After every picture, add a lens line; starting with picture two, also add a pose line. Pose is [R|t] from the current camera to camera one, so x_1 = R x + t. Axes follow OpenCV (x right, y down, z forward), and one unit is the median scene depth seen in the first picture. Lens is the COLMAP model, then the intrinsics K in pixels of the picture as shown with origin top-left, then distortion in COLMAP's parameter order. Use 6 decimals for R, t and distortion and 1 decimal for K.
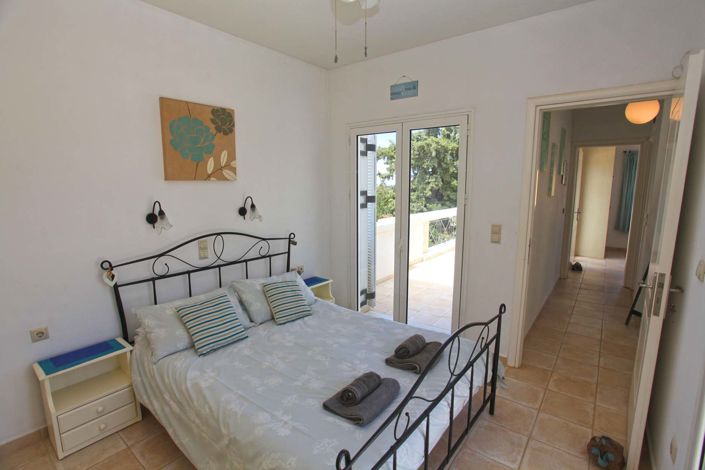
lens RADIAL K [[338.9, 0, 354.8], [0, 338.9, 237.8], [0, 0, 1]] dist [-0.070482, 0.032111]
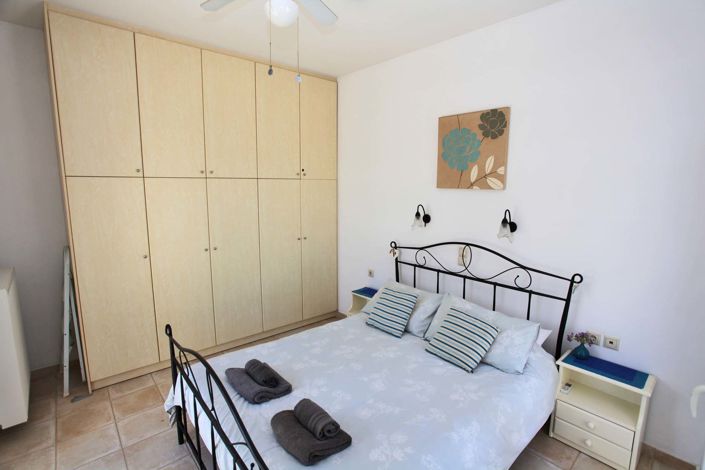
lens RADIAL K [[338.9, 0, 354.8], [0, 338.9, 237.8], [0, 0, 1]] dist [-0.070482, 0.032111]
pose [[-0.170484, 0.146993, -0.974335, 0.603474], [-0.167963, 0.970004, 0.175729, -0.148703], [0.970940, 0.193611, -0.140681, 0.837965]]
